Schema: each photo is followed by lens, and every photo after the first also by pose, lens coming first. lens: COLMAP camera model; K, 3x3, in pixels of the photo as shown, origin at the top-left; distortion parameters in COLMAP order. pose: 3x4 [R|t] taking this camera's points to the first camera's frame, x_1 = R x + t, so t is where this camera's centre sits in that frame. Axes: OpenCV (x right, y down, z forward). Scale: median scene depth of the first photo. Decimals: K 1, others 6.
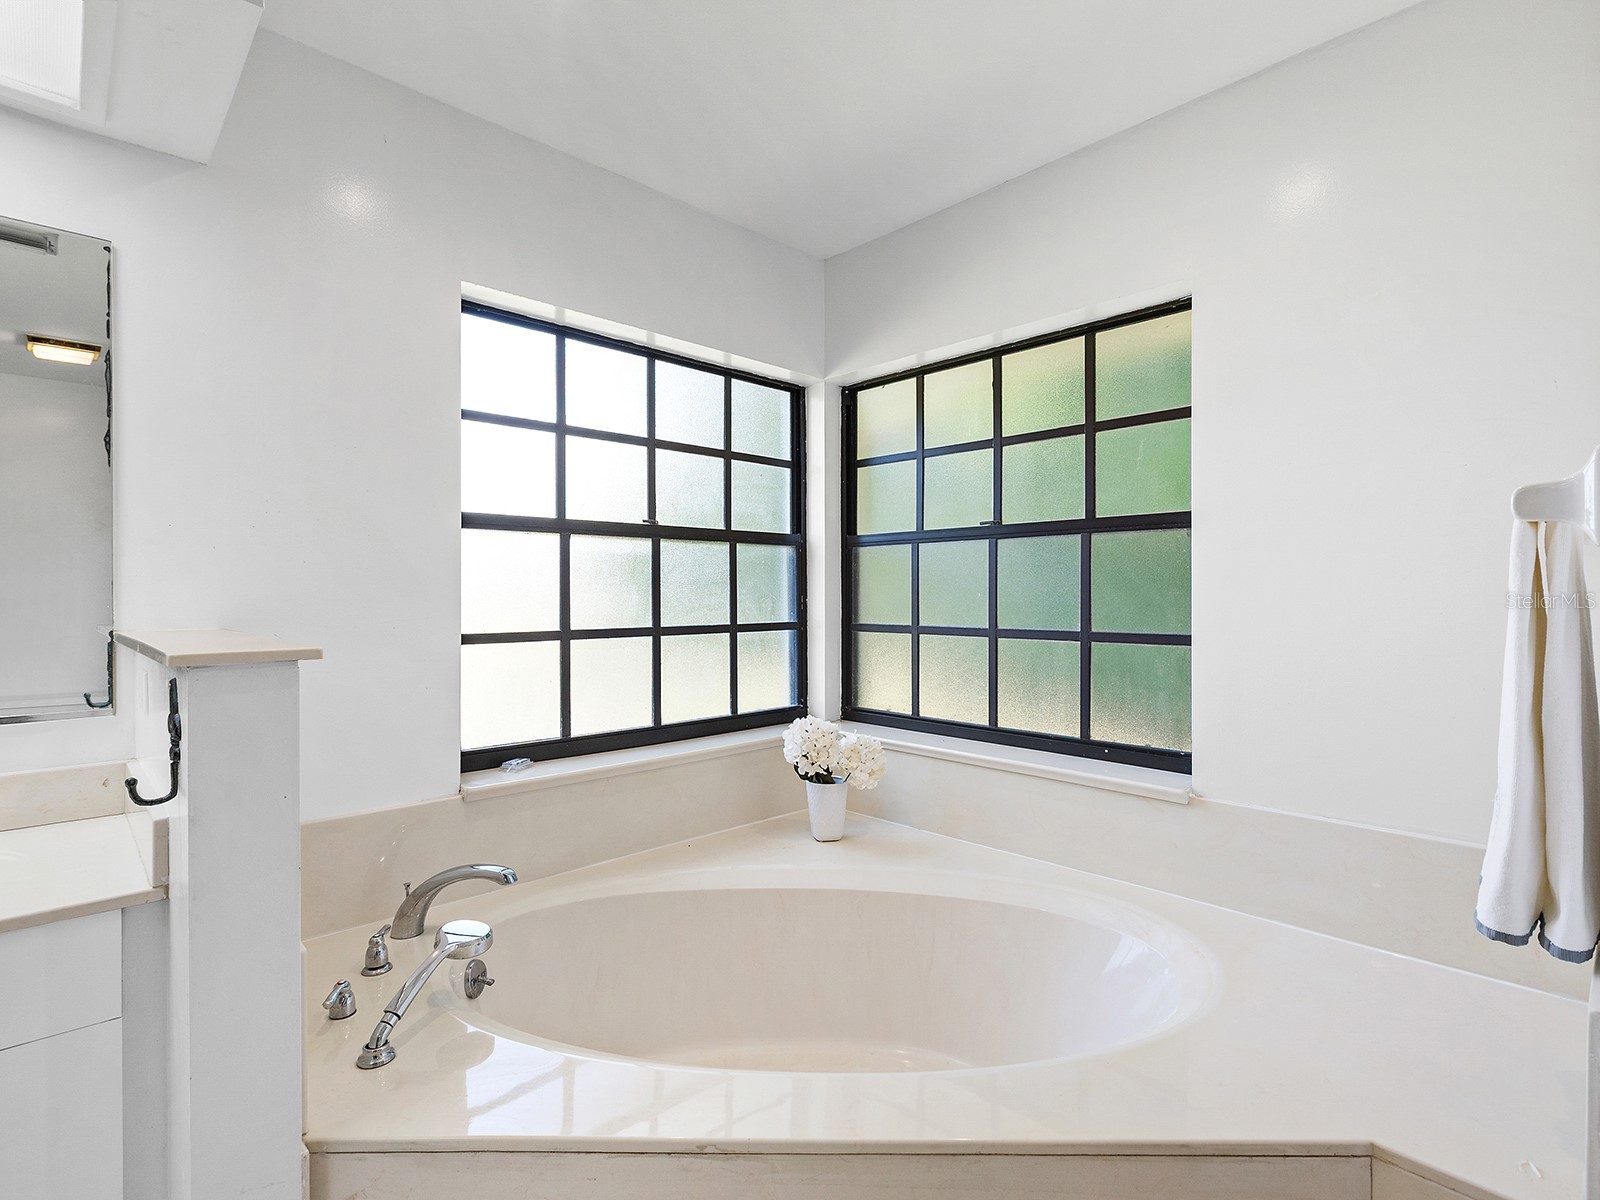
lens RADIAL K [[792.6, 0, 820.2], [0, 792.6, 606.3], [0, 0, 1]] dist [0.001391, 0.000767]
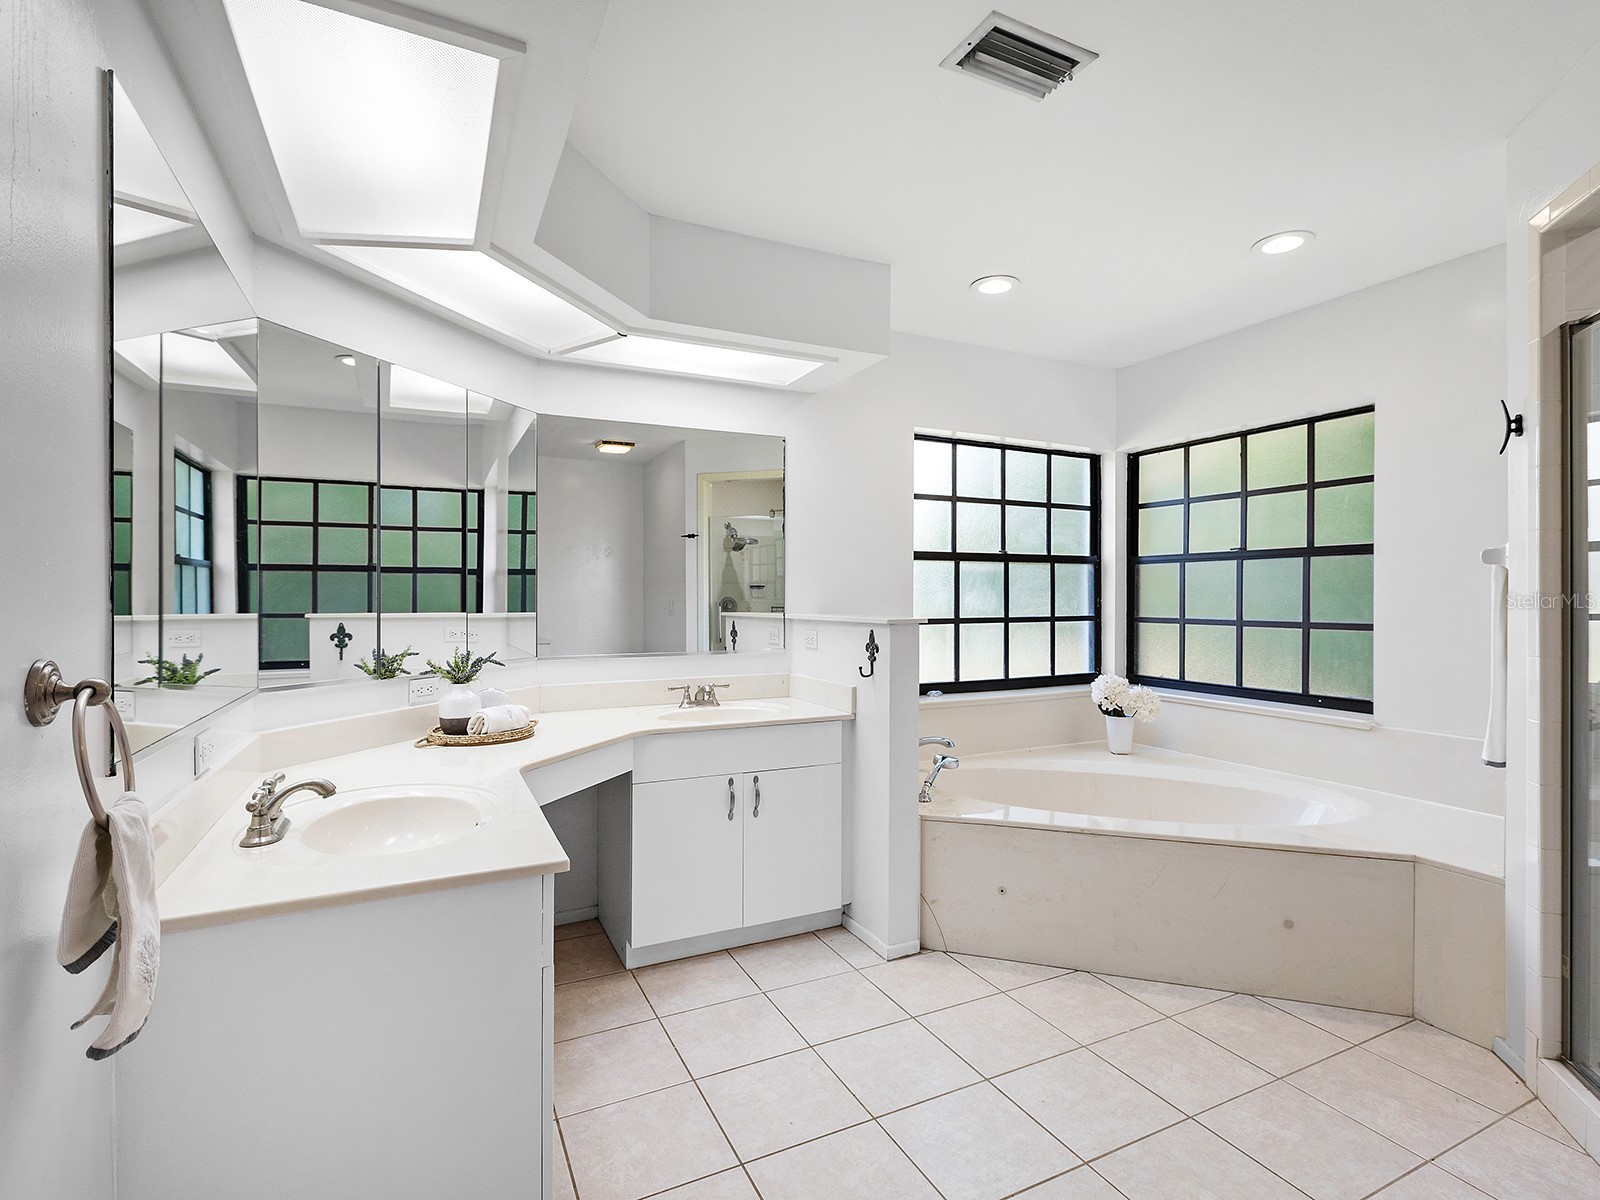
lens RADIAL K [[792.6, 0, 820.2], [0, 792.6, 606.3], [0, 0, 1]] dist [0.001391, 0.000767]
pose [[0.953030, 0.004958, -0.302836, -0.075365], [-0.004894, 0.999988, 0.000971, 0.004143], [0.302837, 0.000557, 0.953042, -0.610629]]
